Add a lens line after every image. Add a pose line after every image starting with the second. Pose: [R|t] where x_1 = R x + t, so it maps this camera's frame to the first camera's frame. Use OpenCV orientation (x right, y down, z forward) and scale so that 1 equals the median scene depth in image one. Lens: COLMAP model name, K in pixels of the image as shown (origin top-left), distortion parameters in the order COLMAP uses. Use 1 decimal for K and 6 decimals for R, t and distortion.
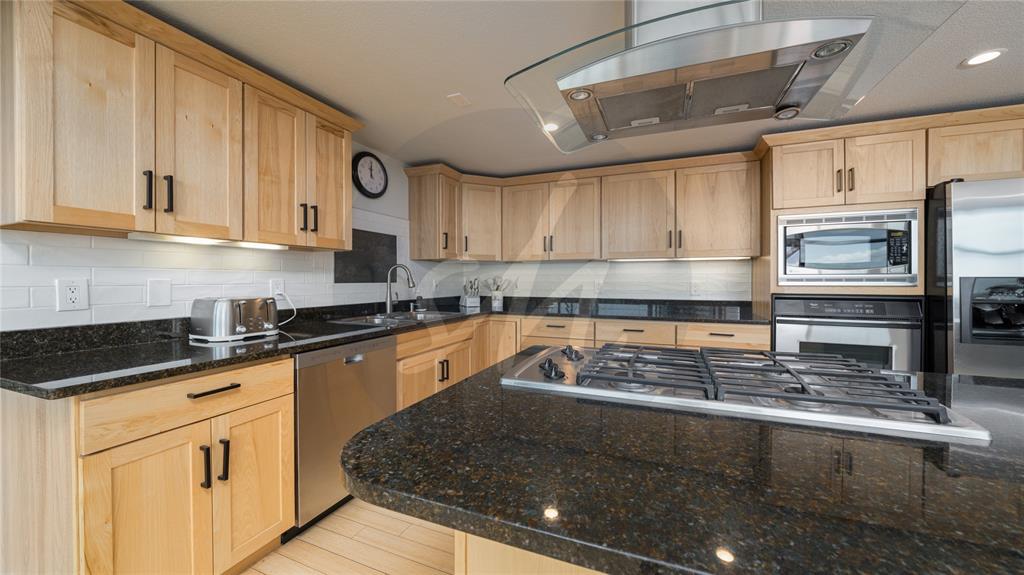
lens RADIAL K [[356.1, 0, 571.4], [0, 356.1, 281.5], [0, 0, 1]] dist [-0.001152, -0.000155]
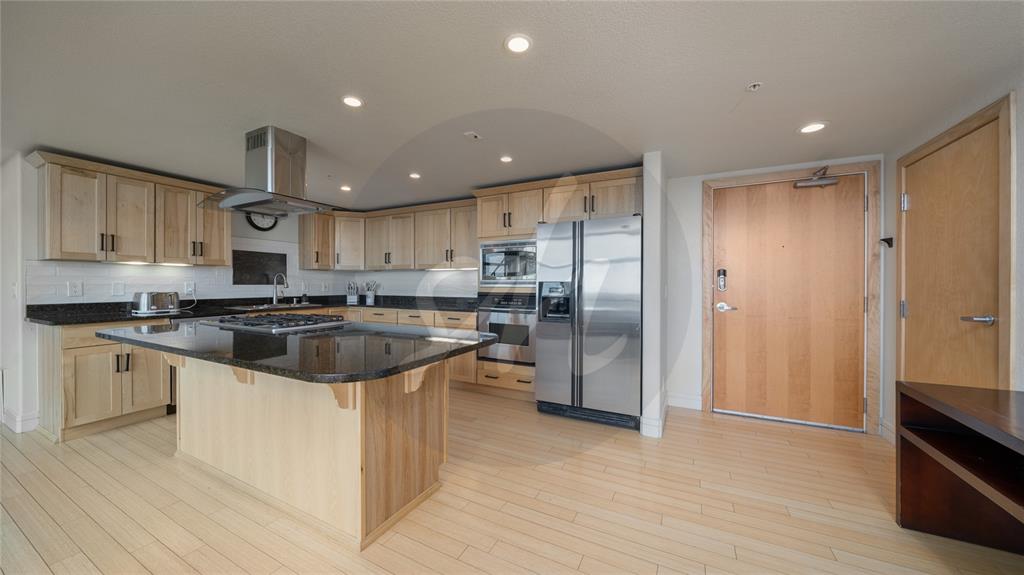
lens RADIAL K [[348.8, 0, 536.1], [0, 348.8, 284.3], [0, 0, 1]] dist [0.000212, -0.000033]
pose [[0.993405, 0.001566, -0.114645, 1.181727], [-0.001972, 0.999992, -0.003428, 0.006871], [0.114639, 0.003631, 0.993401, -0.575854]]
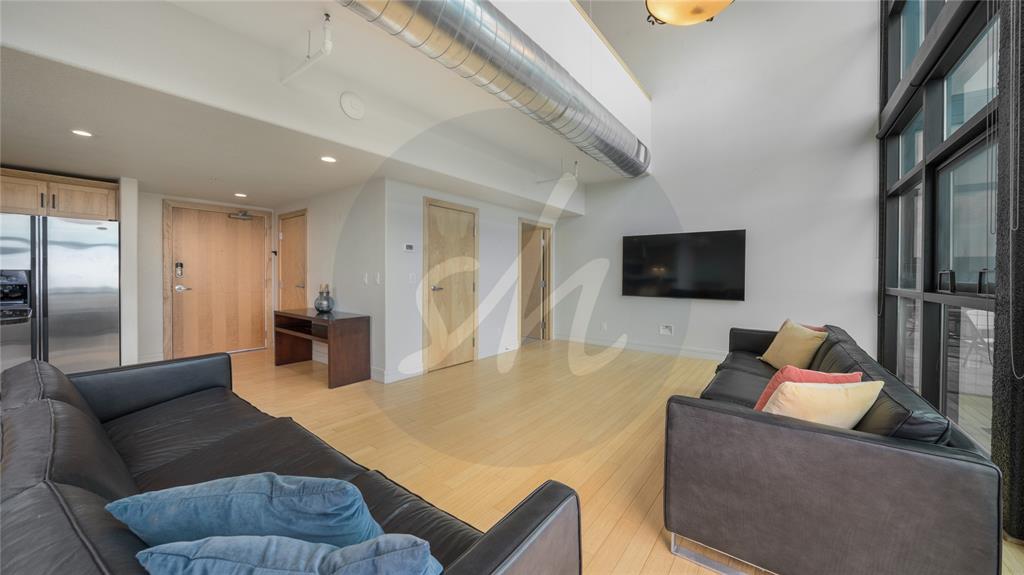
lens RADIAL K [[356.6, 0, 506.0], [0, 356.6, 278.7], [0, 0, 1]] dist [-0.001331, -0.000169]
pose [[0.345199, -0.007438, 0.938500, 0.386367], [0.002730, 0.999972, 0.006921, 0.026878], [-0.938526, 0.000173, 0.345209, -1.730347]]
